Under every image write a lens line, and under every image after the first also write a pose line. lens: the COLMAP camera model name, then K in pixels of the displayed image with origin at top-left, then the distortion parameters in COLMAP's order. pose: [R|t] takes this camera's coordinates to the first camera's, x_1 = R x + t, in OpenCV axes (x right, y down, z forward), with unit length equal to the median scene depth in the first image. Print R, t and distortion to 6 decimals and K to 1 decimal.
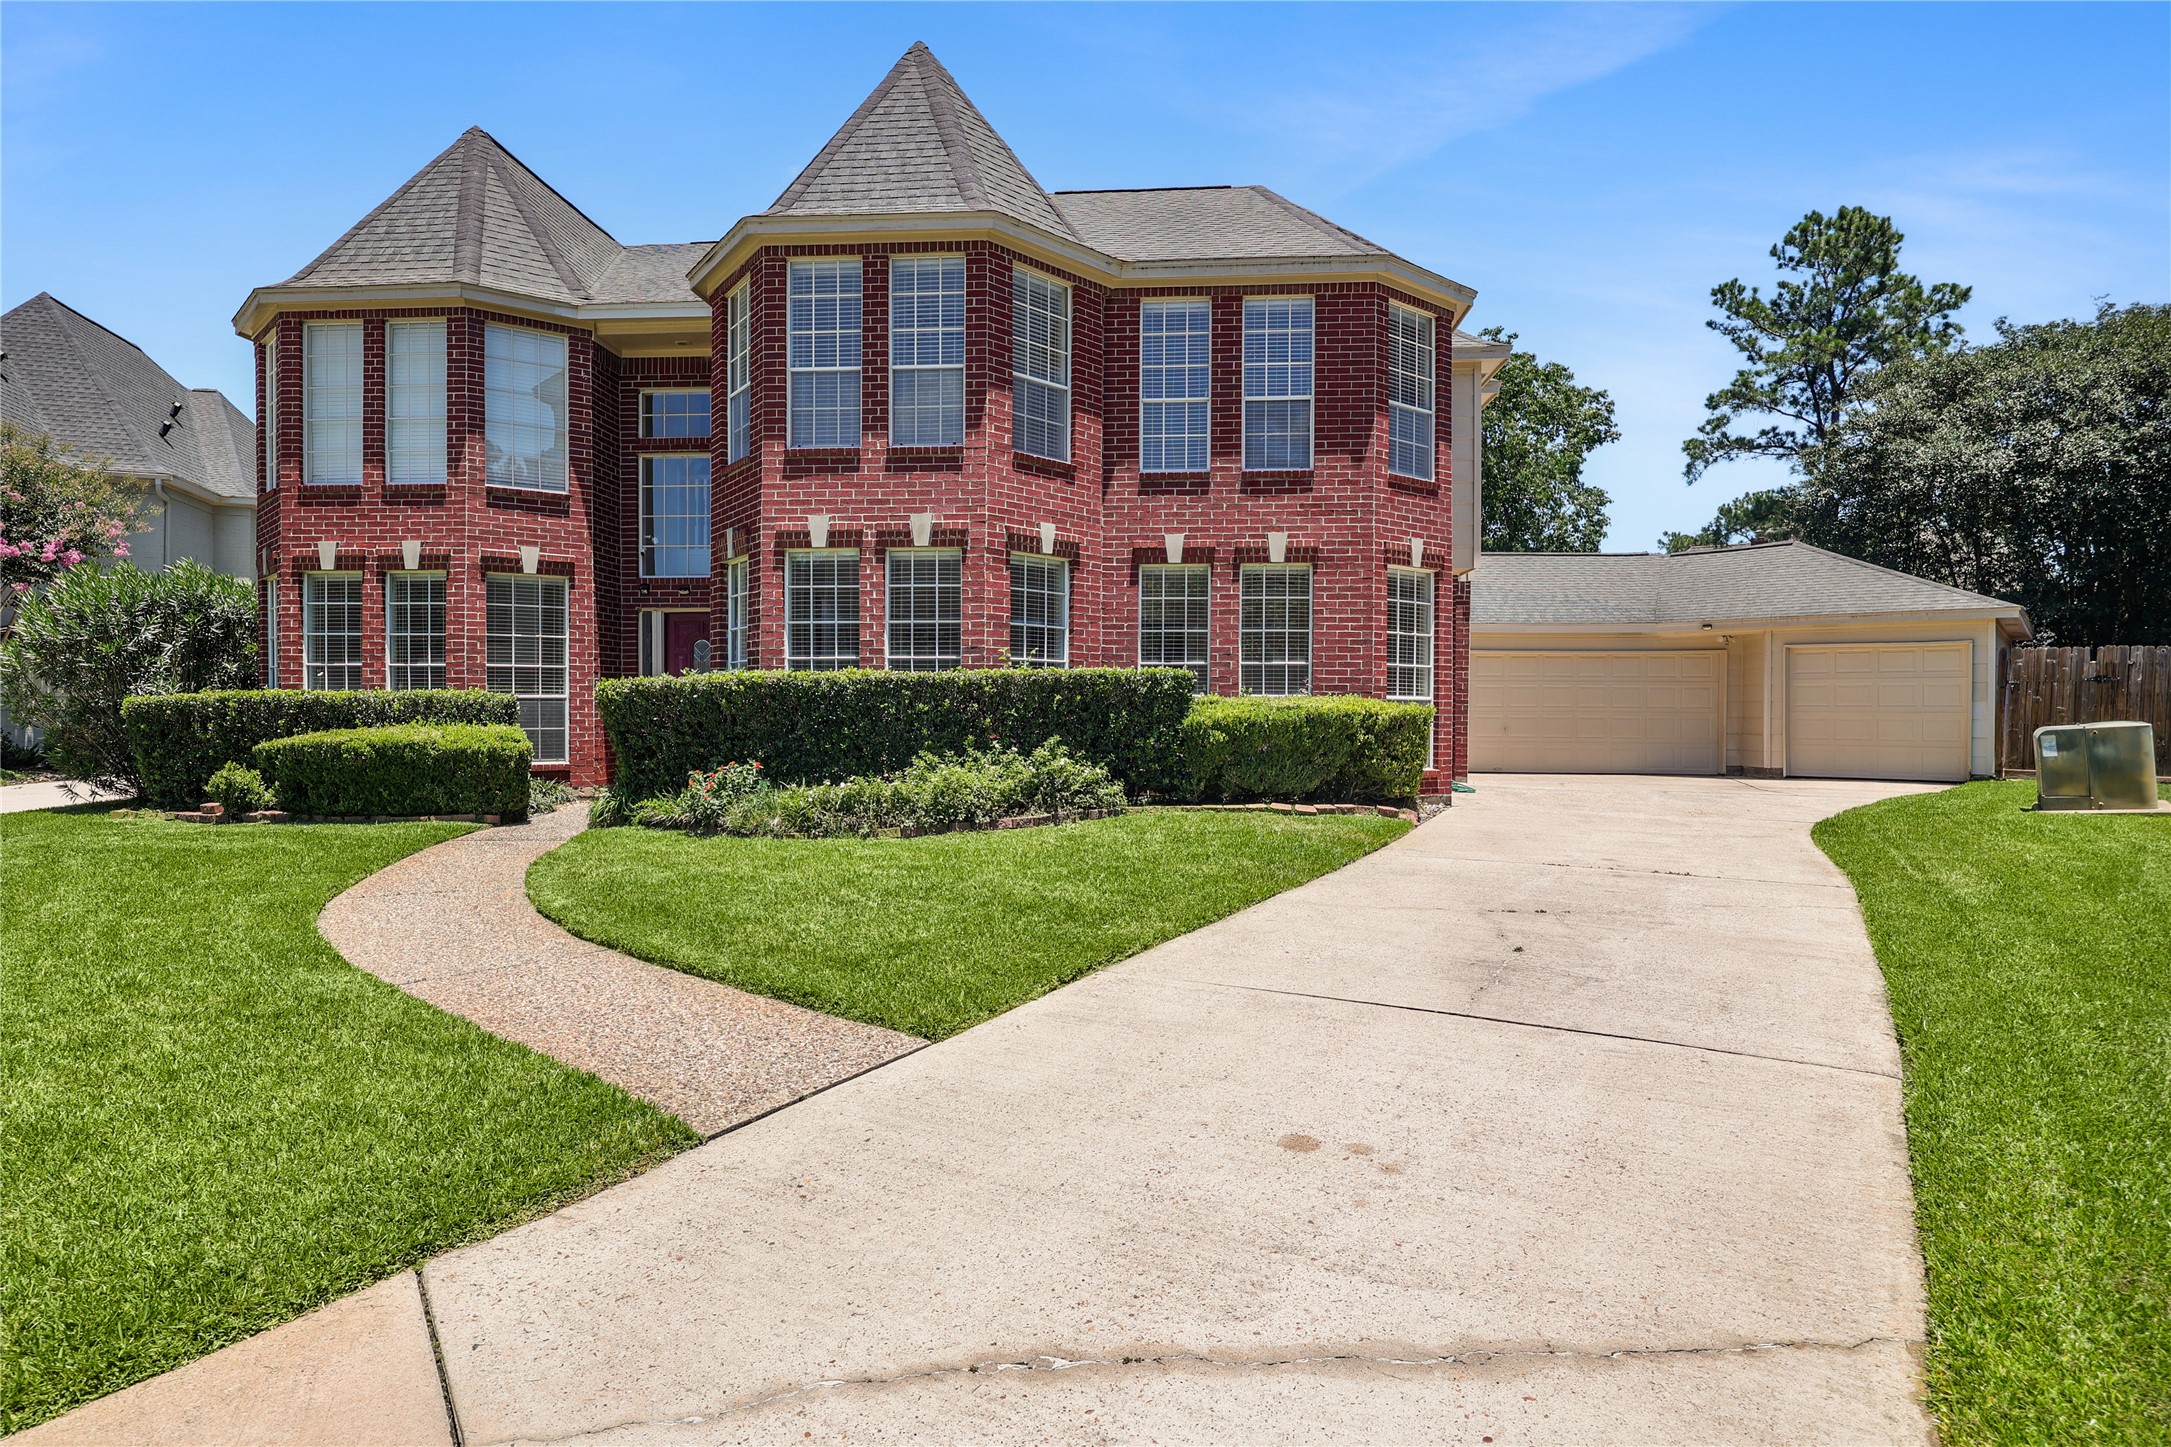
lens RADIAL K [[1180.0, 0, 1087.5], [0, 1180.0, 722.8], [0, 0, 1]] dist [-0.000068, 0.000223]
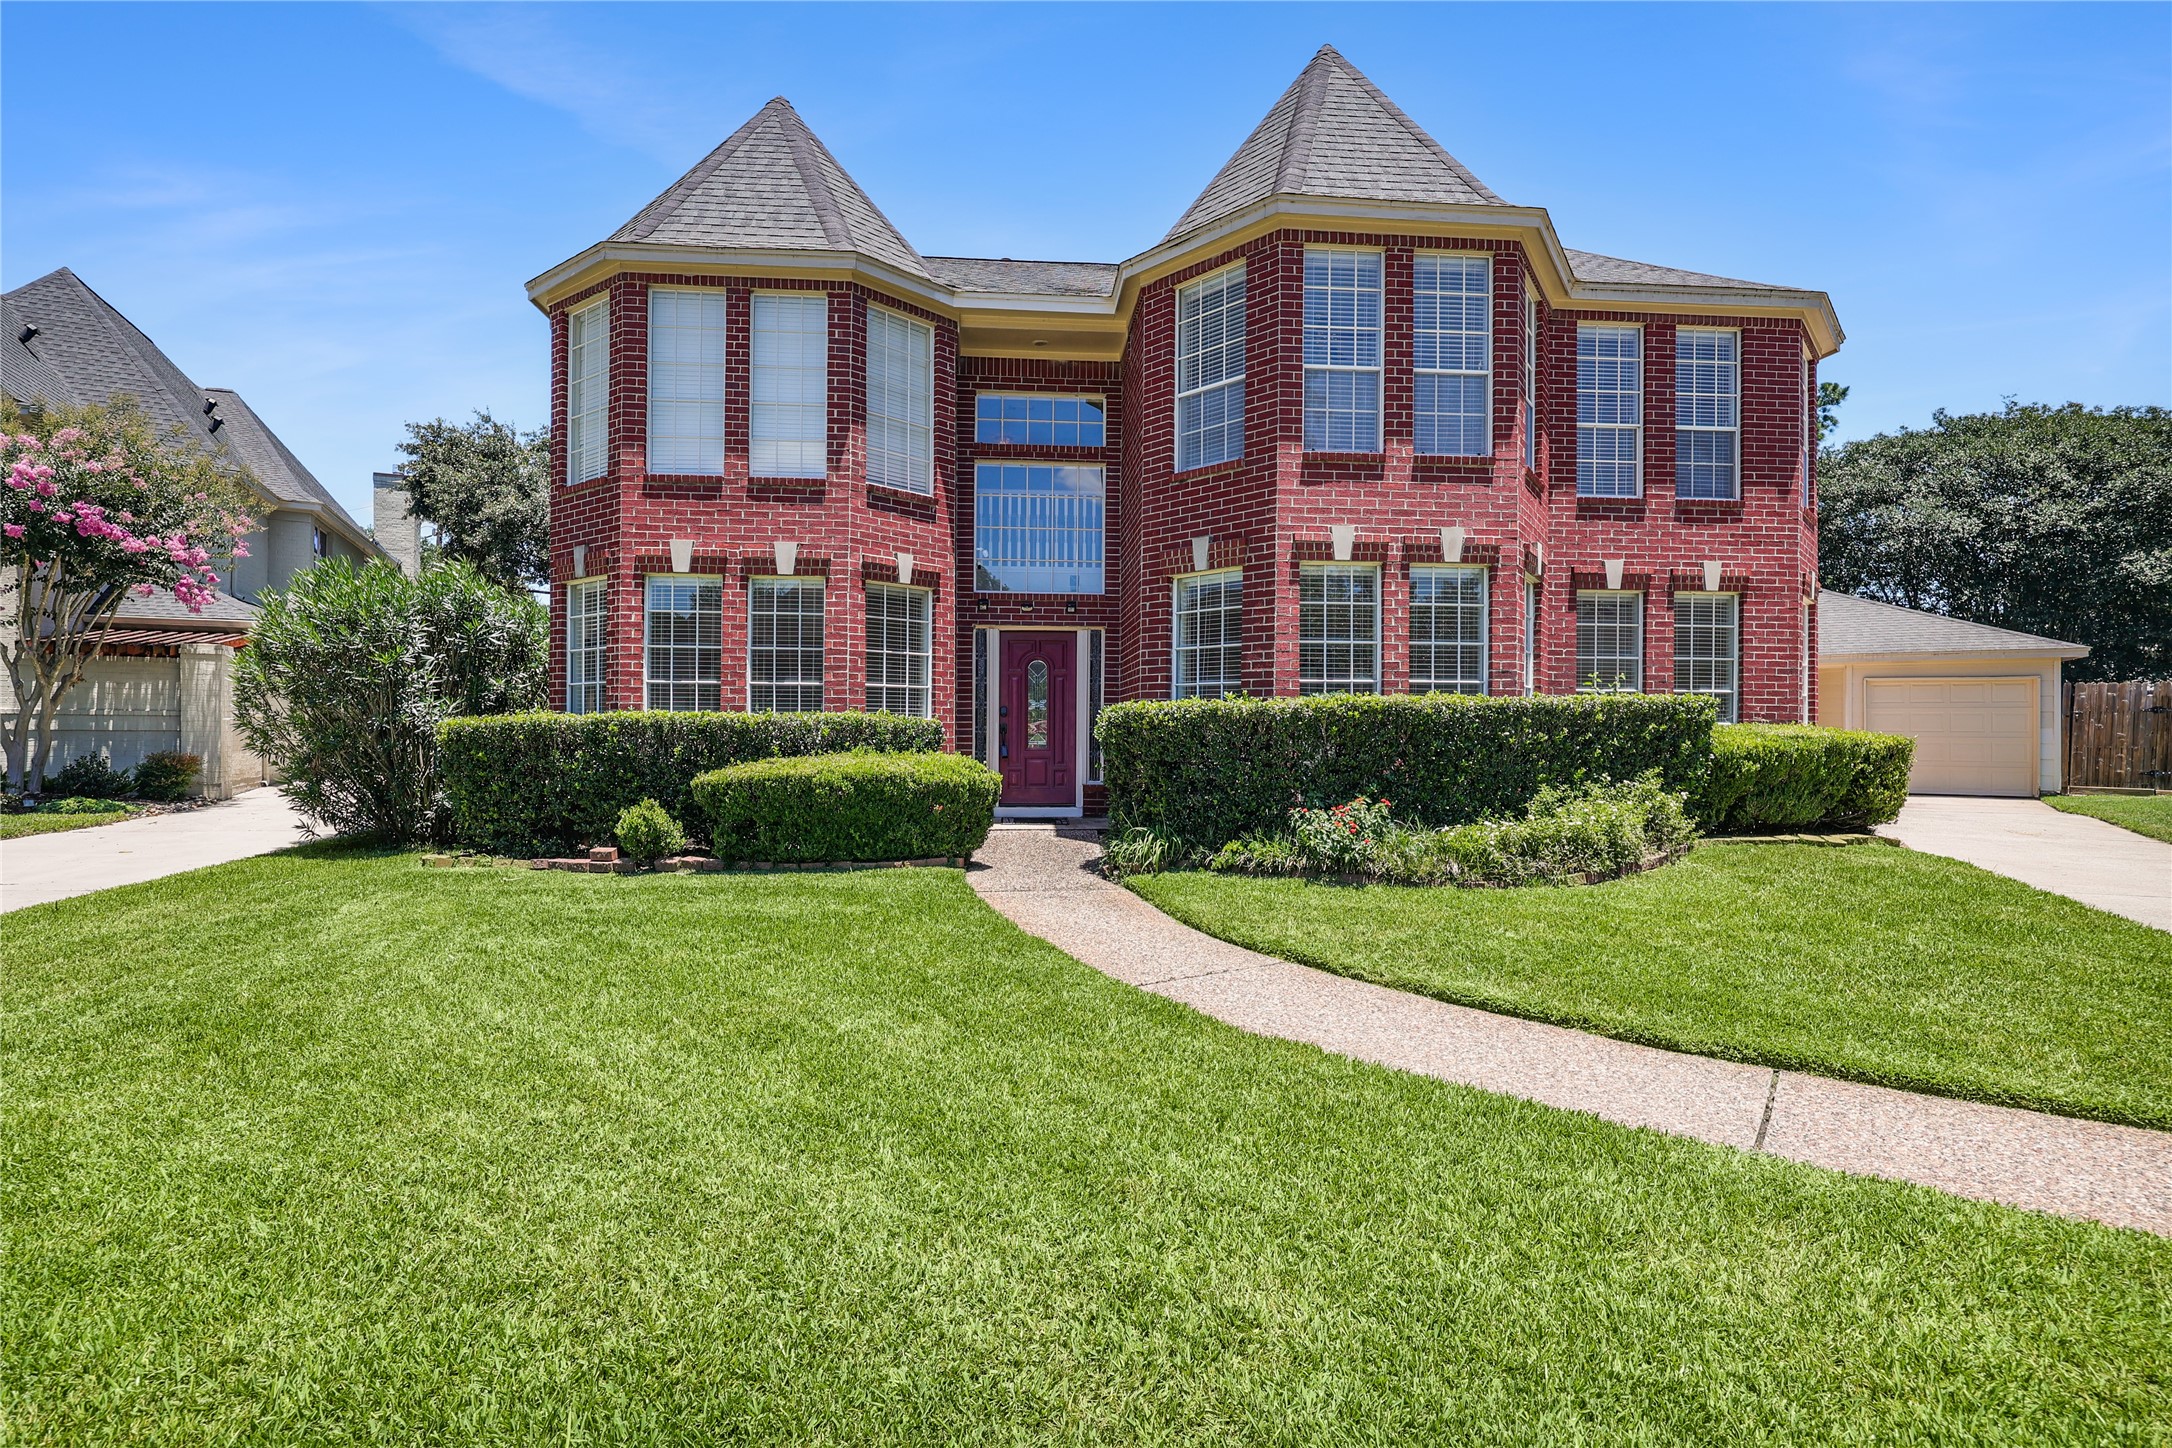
lens RADIAL K [[1019.4, 0, 1084.7], [0, 1019.4, 726.9], [0, 0, 1]] dist [-0.004621, -0.000436]
pose [[0.986885, 0.003696, 0.161383, -0.501830], [-0.001917, 0.999936, -0.011180, -0.009227], [-0.161414, 0.010724, 0.986829, 0.230128]]
